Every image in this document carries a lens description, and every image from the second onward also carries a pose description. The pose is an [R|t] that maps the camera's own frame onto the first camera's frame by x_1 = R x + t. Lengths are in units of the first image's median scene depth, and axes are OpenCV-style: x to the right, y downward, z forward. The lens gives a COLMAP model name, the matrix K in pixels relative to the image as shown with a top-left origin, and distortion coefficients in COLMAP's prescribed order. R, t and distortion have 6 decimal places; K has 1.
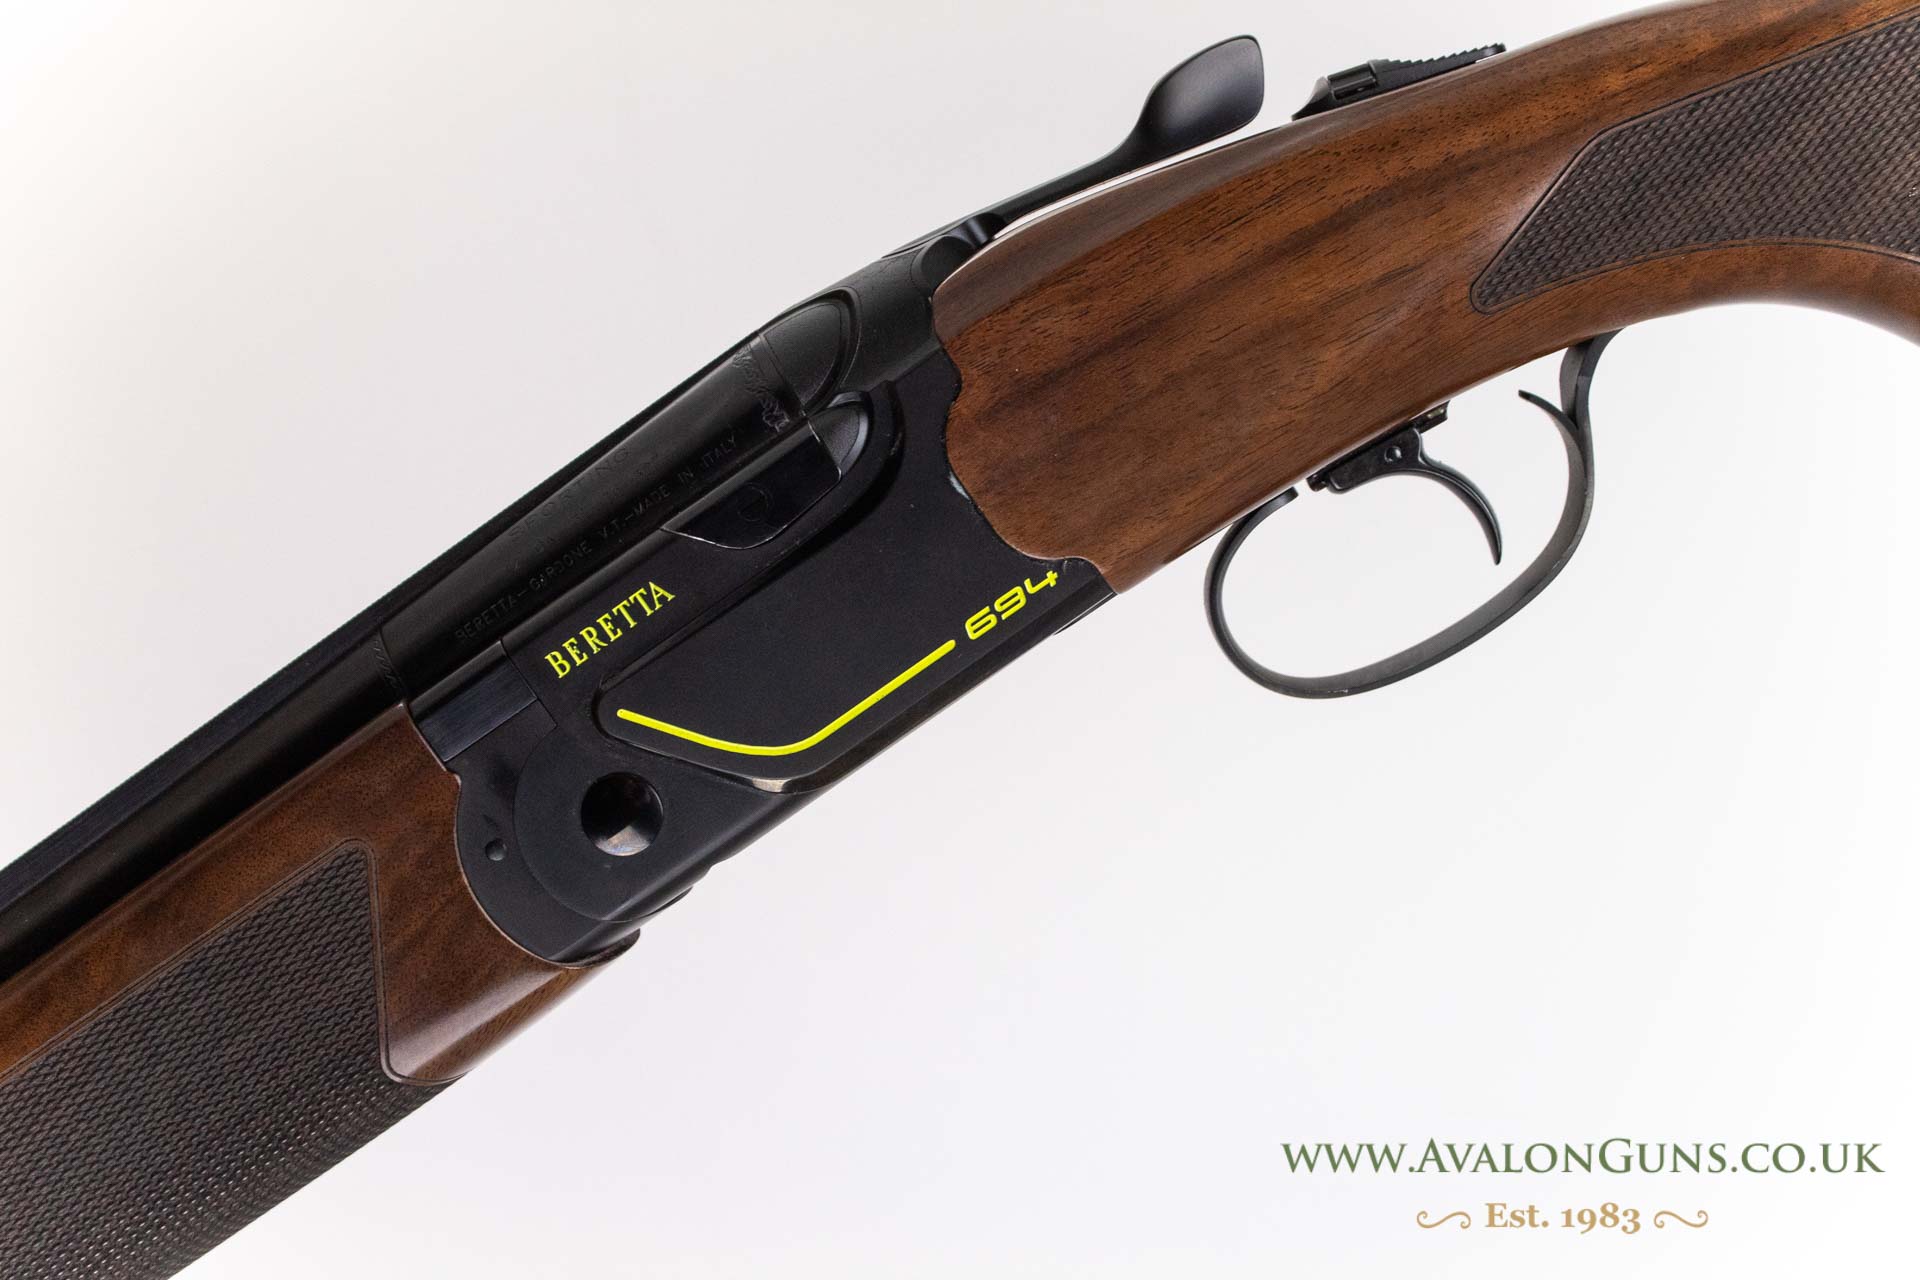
lens RADIAL K [[3137.2, 0, 960.0], [0, 3137.2, 640.0], [0, 0, 1]] dist [-0.022977, 0.029985]
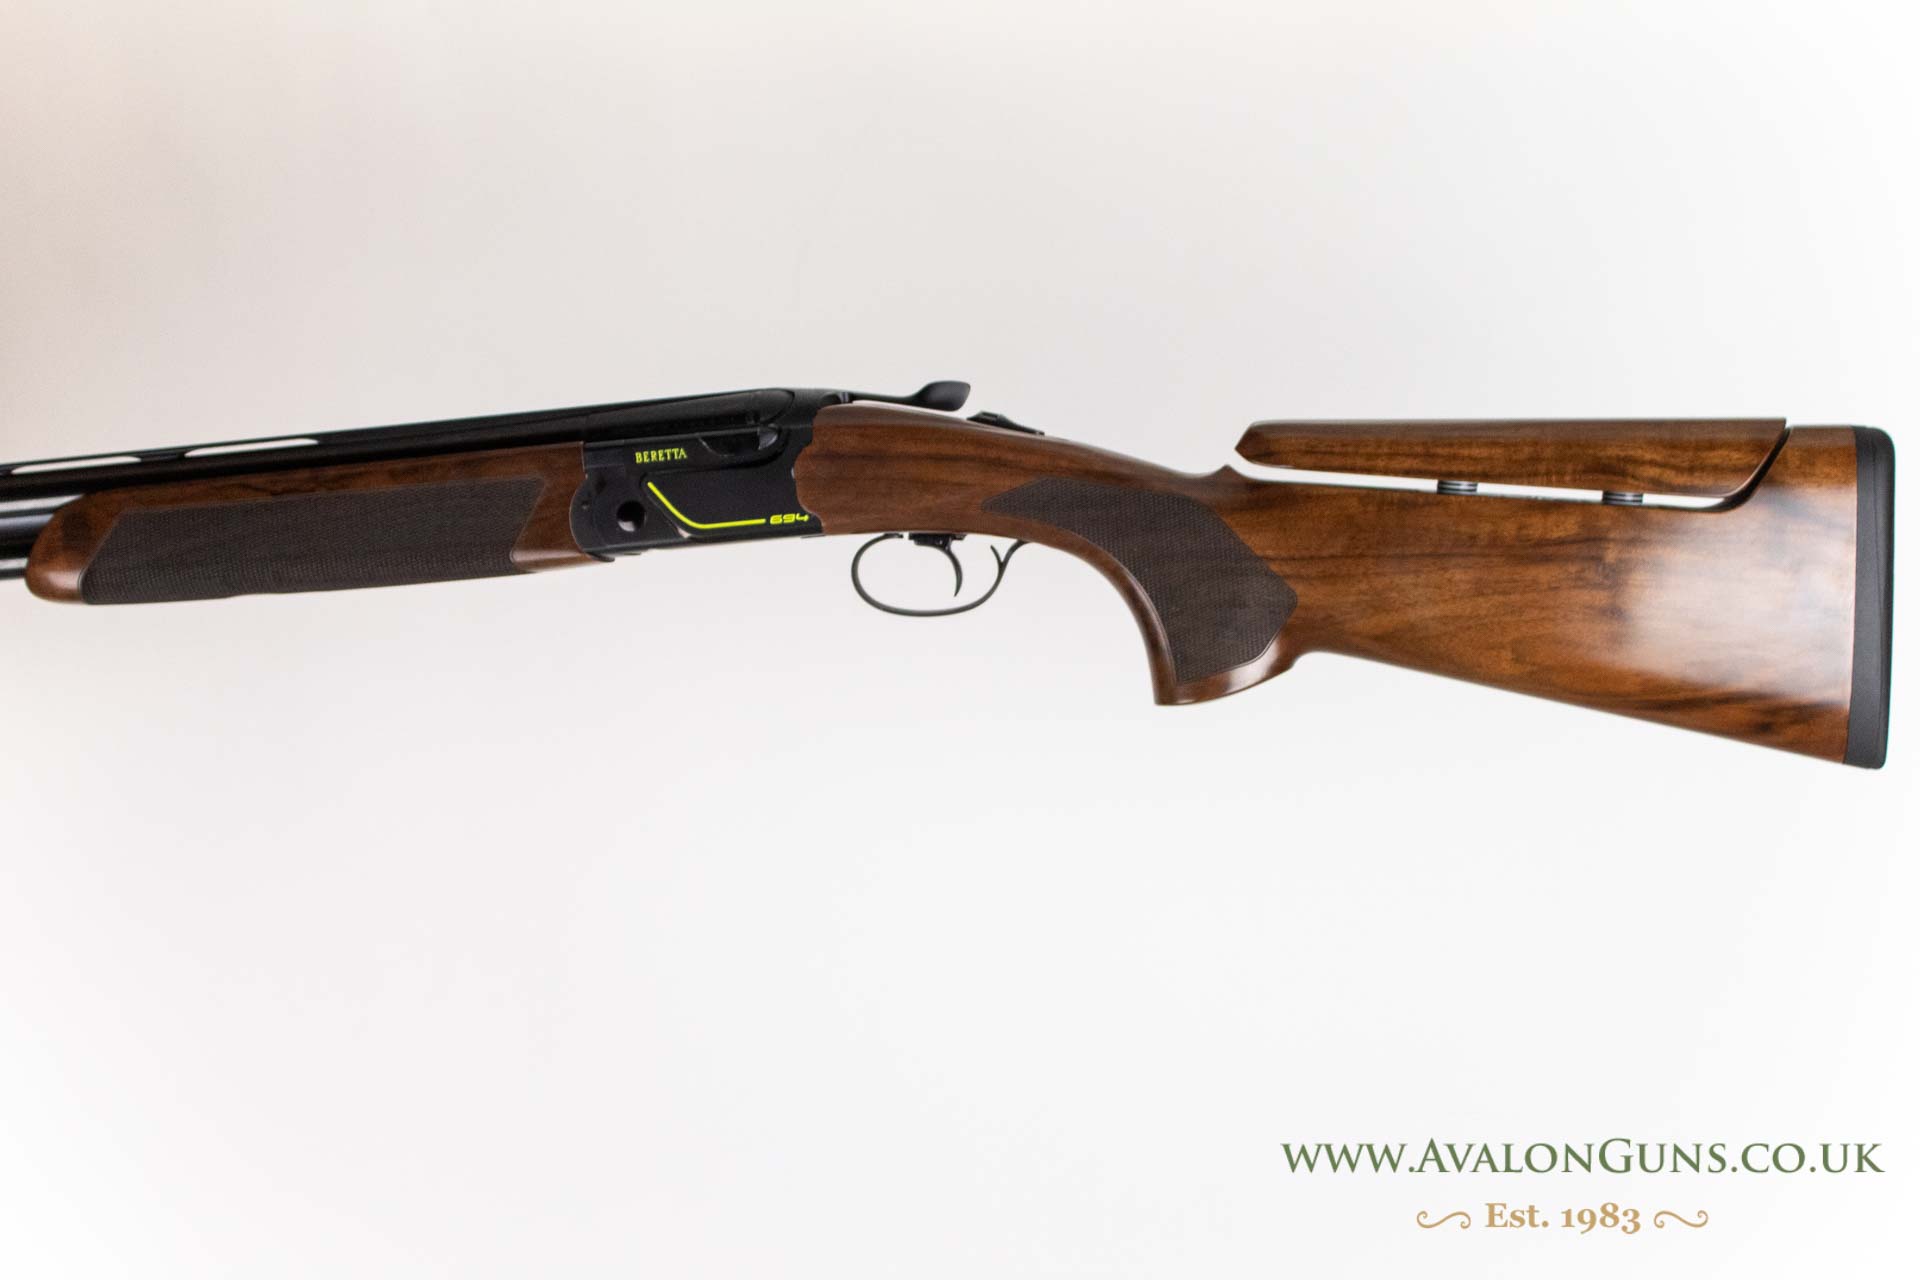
lens RADIAL K [[3137.2, 0, 960.0], [0, 3137.2, 640.0], [0, 0, 1]] dist [-0.022977, 0.029985]
pose [[0.868635, 0.495440, -0.003415, 0.211189], [-0.495443, 0.868641, 0.000144, 0.006675], [0.003037, 0.001567, 0.999994, -1.800391]]
